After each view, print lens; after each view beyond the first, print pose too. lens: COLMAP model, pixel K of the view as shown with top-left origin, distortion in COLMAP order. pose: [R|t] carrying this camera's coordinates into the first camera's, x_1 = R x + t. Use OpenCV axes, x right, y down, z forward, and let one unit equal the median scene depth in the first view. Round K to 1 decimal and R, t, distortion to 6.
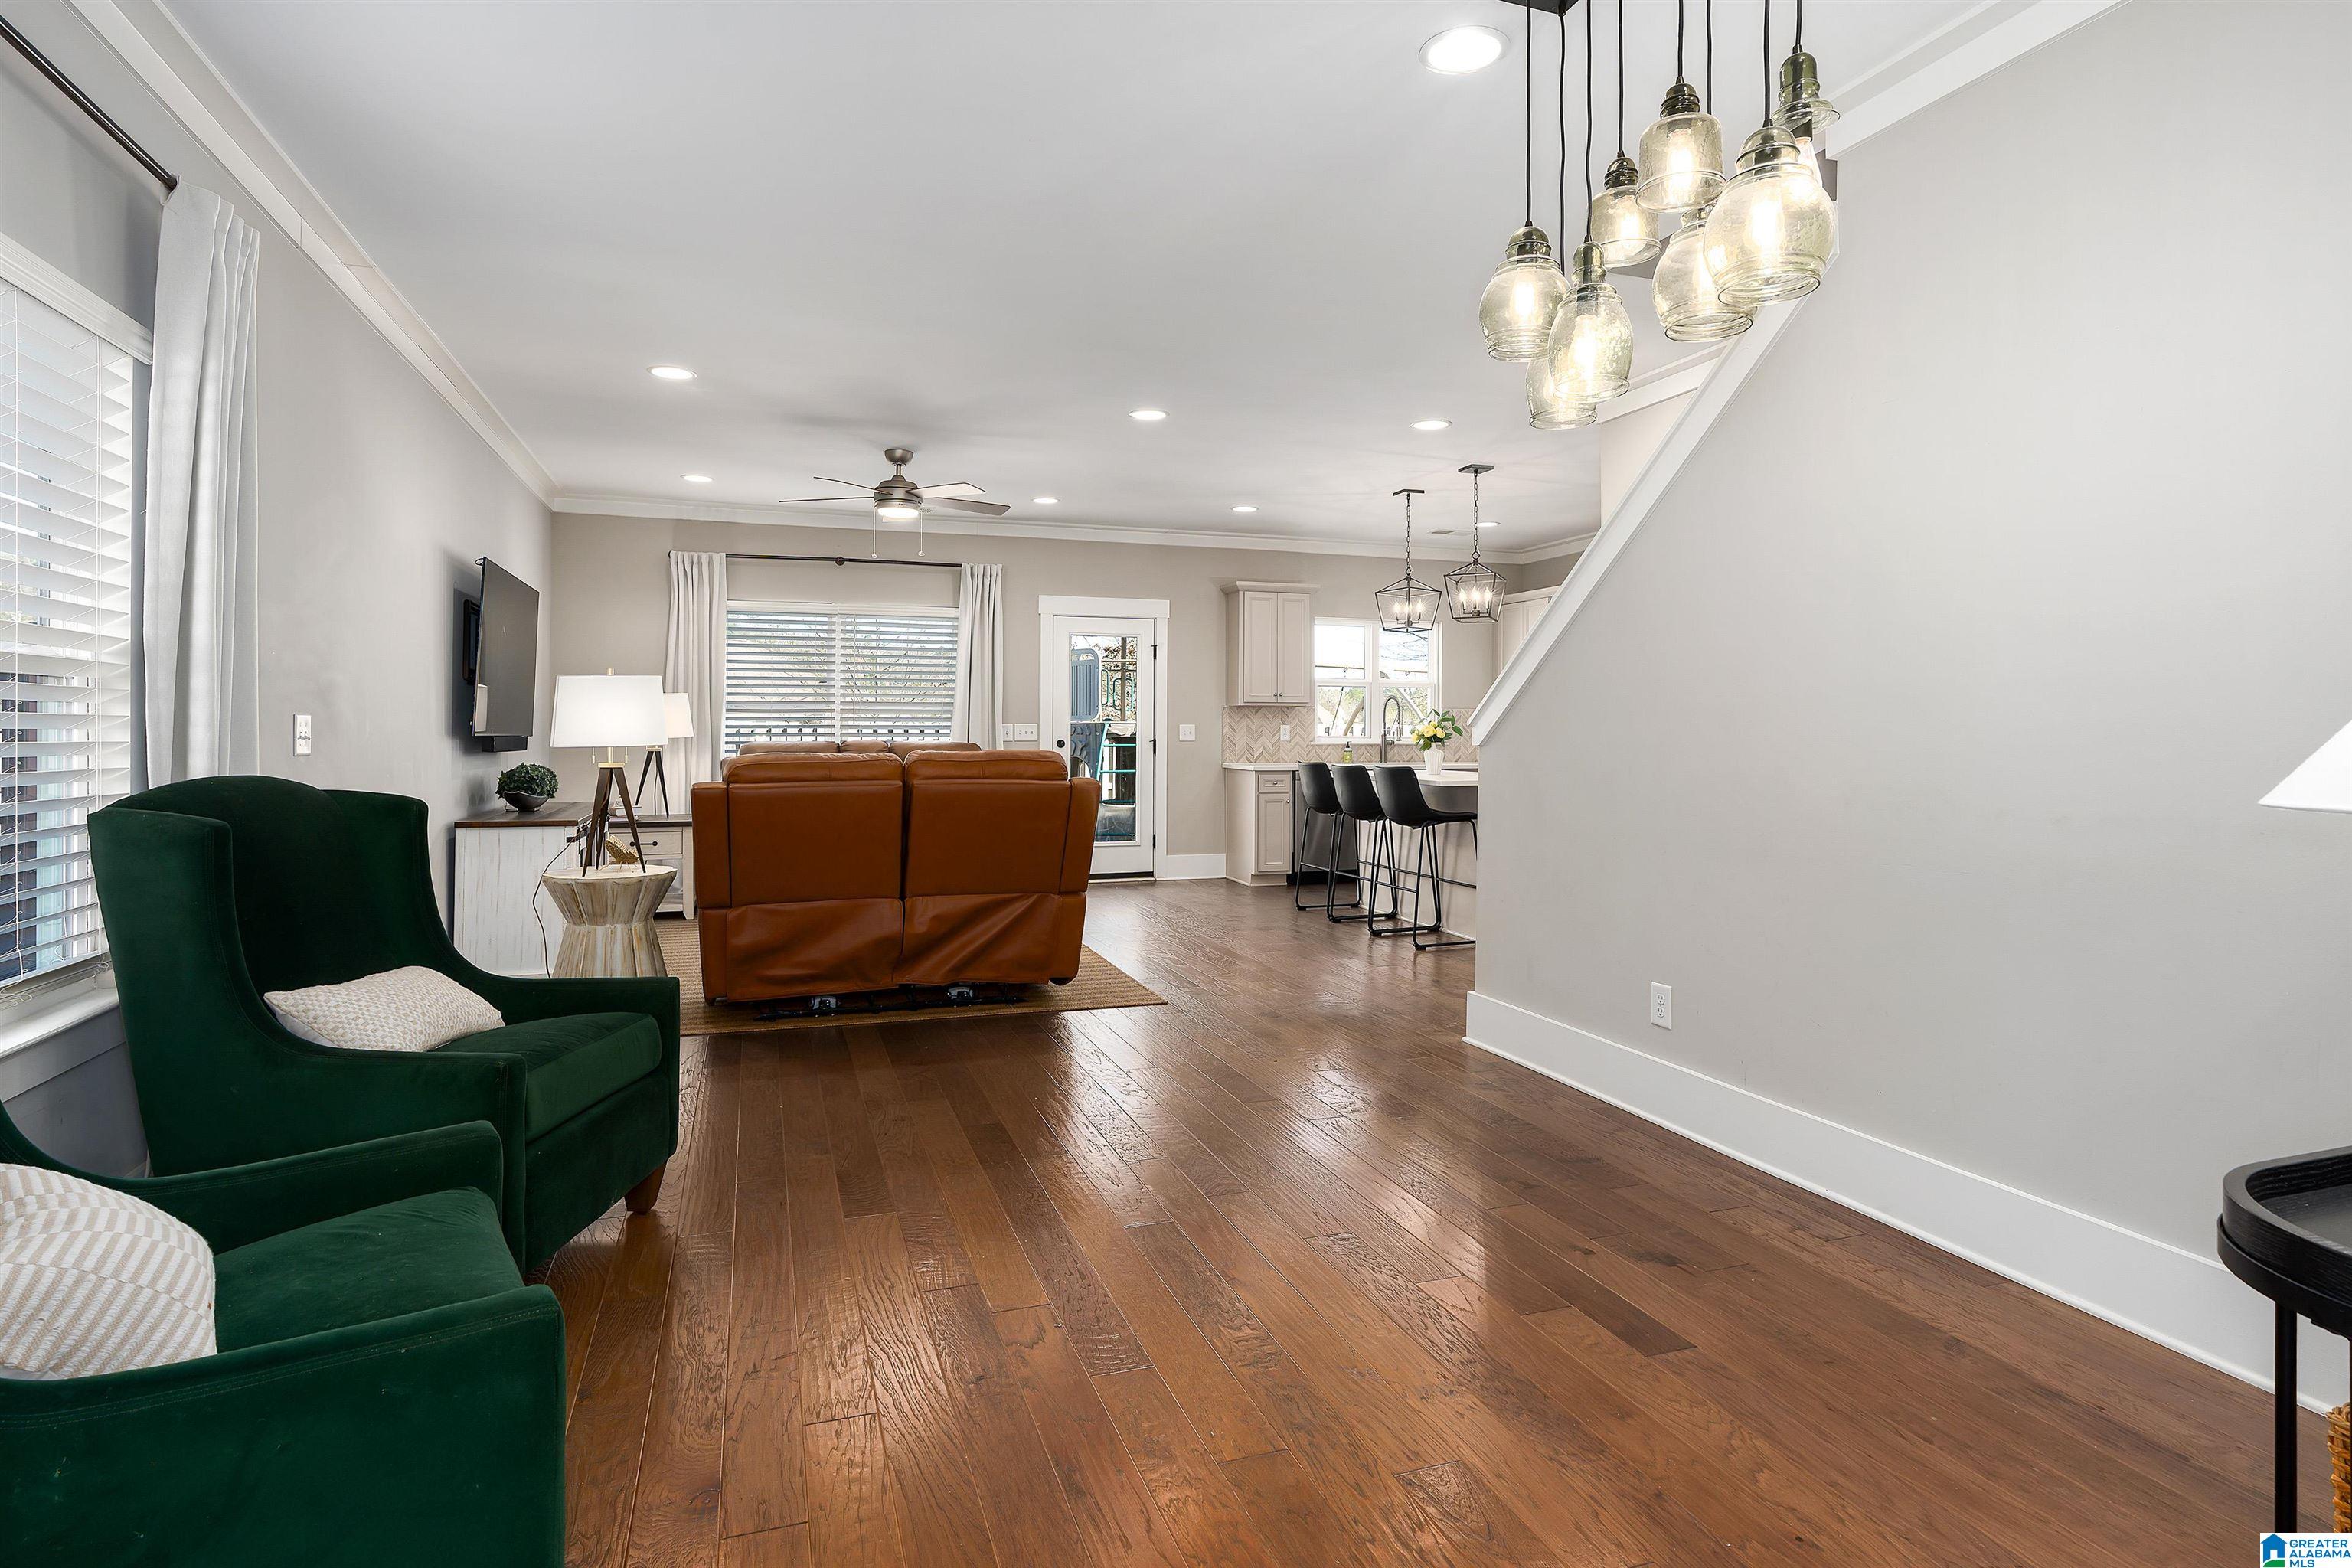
lens RADIAL K [[1212.5, 0, 1178.1], [0, 1212.5, 730.1], [0, 0, 1]] dist [0.000794, 0.000000]
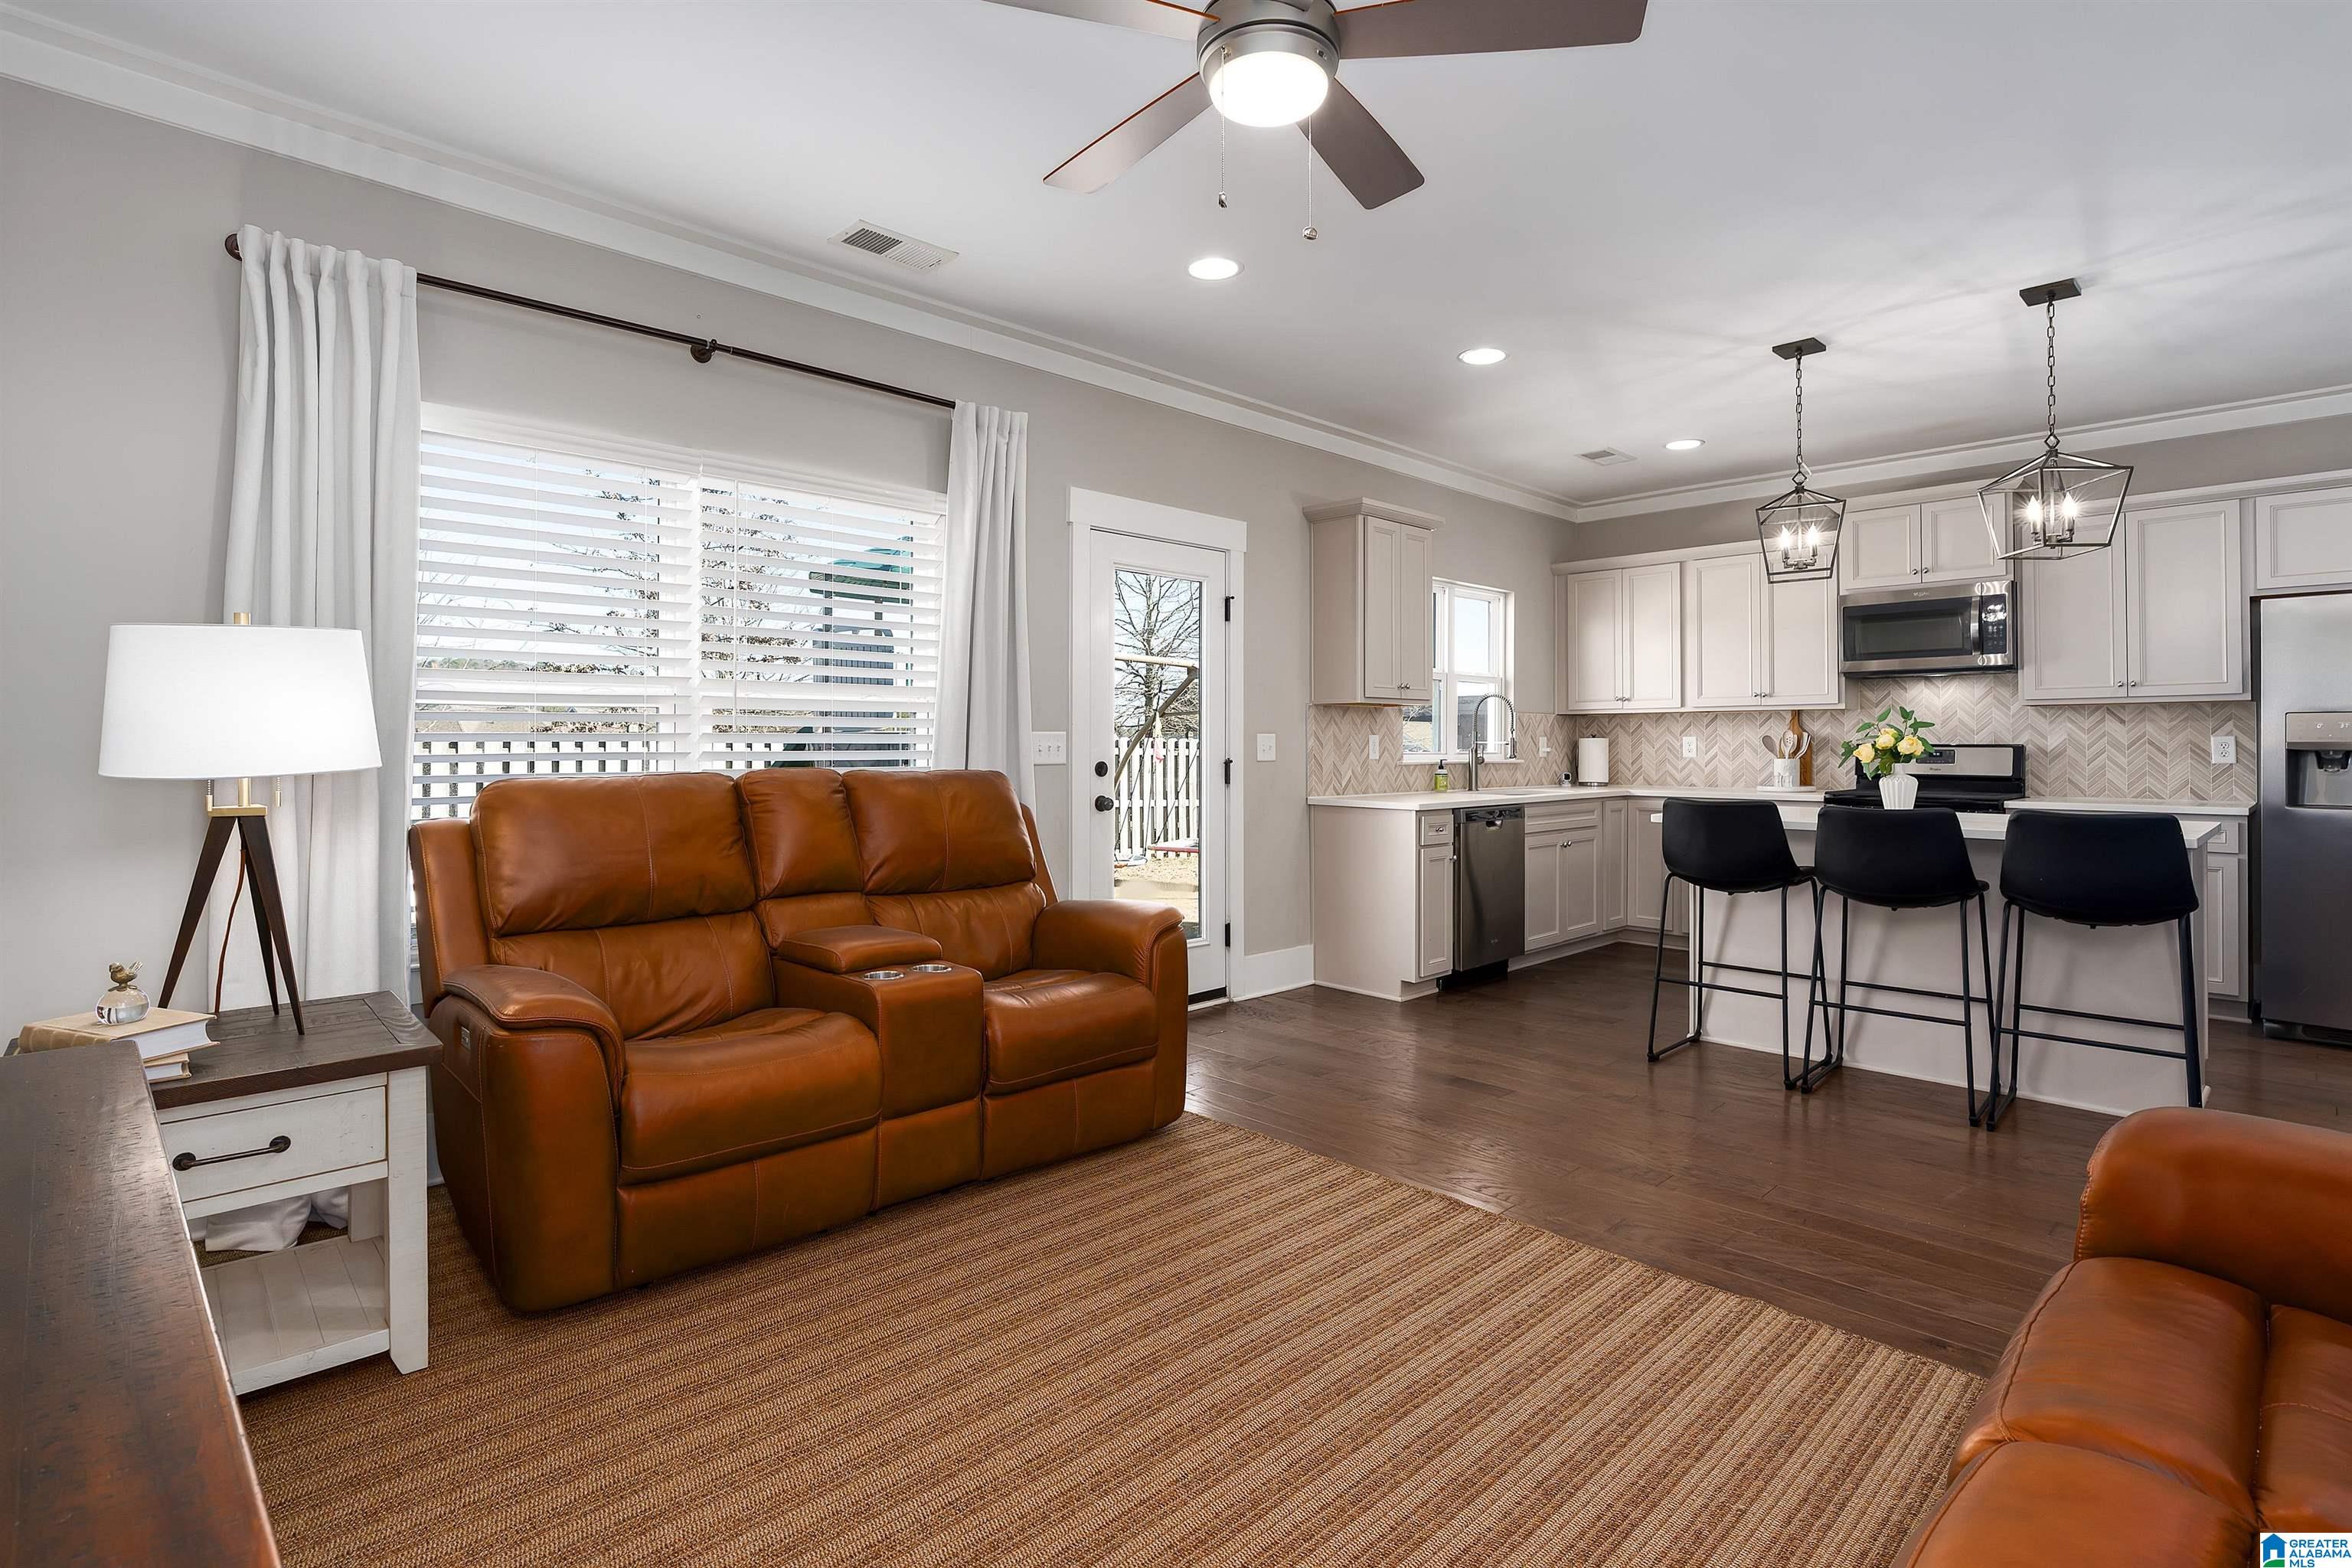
lens RADIAL K [[1133.9, 0, 1179.8], [0, 1133.9, 738.9], [0, 0, 1]] dist [-0.018703, 0.000075]
pose [[0.896416, -0.003117, 0.443202, -0.292088], [0.006351, 0.999963, -0.005814, 0.000917], [-0.443168, 0.008027, 0.896403, 0.545519]]
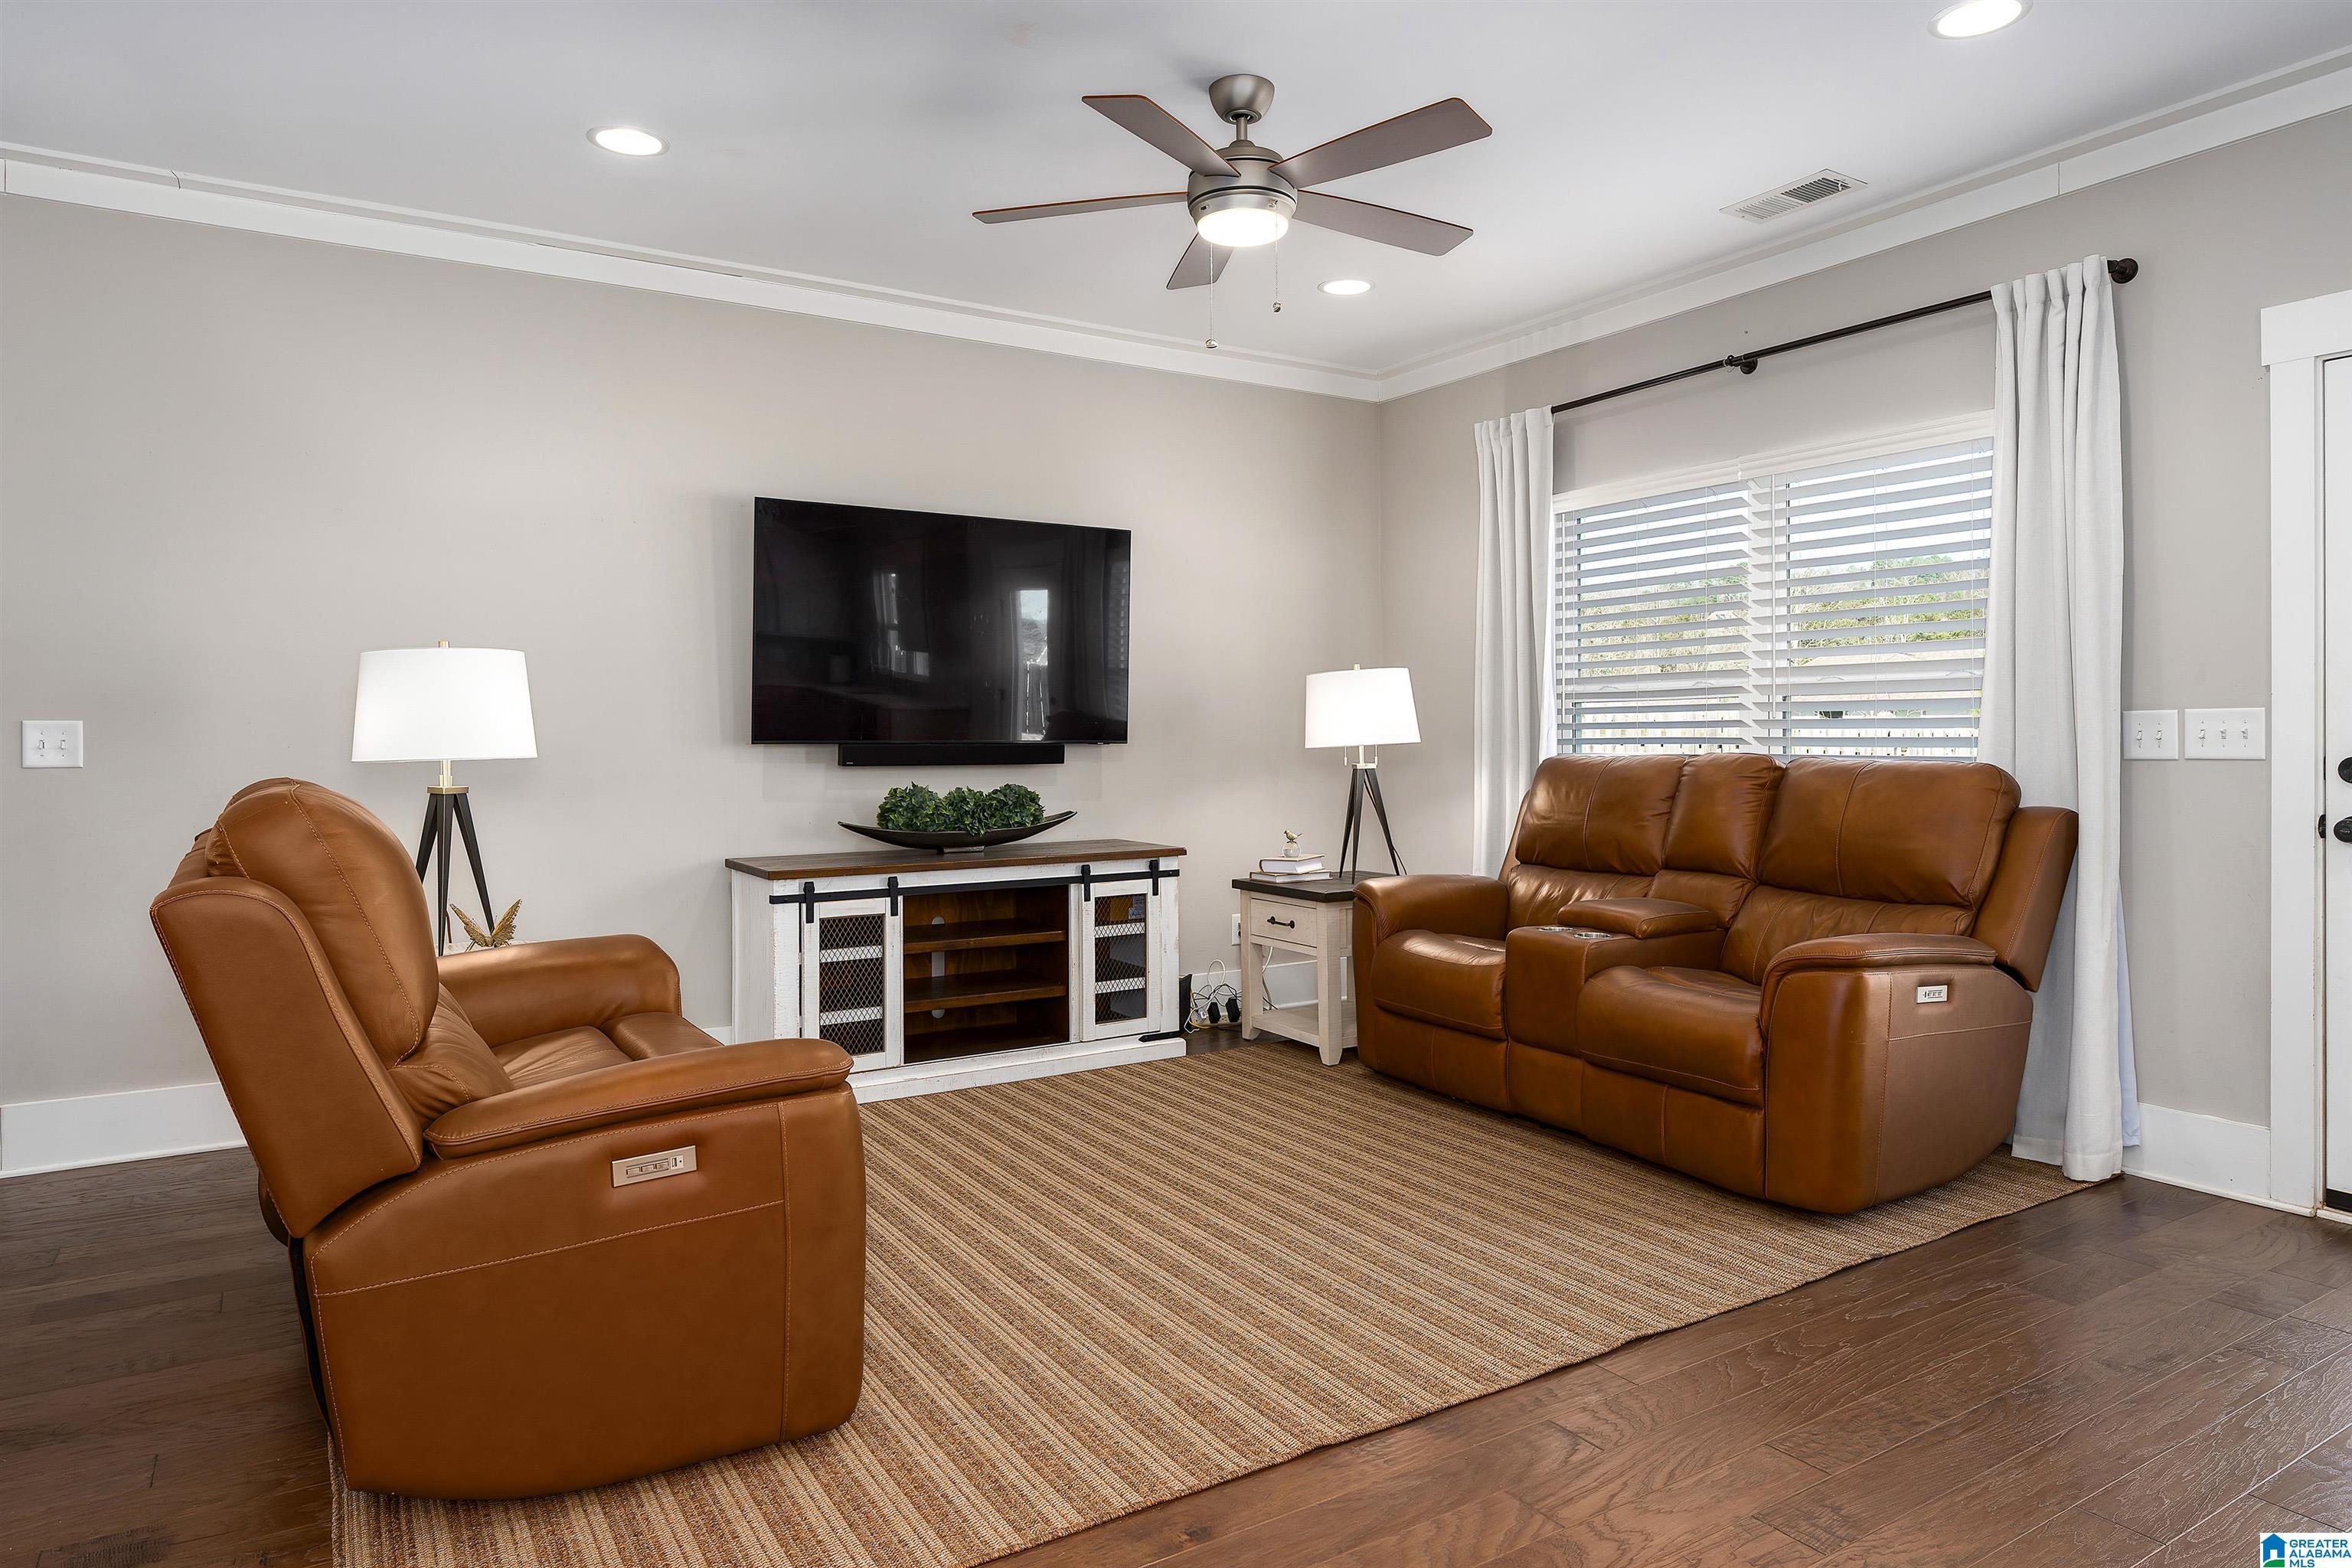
lens RADIAL K [[1418.0, 0, 1182.3], [0, 1418.0, 733.8], [0, 0, 1]] dist [-0.004461, -0.001231]
pose [[0.245063, -0.003648, -0.969500, 0.184132], [0.003812, 0.999989, -0.002799, 0.001590], [0.969500, -0.003010, 0.245075, 0.633089]]
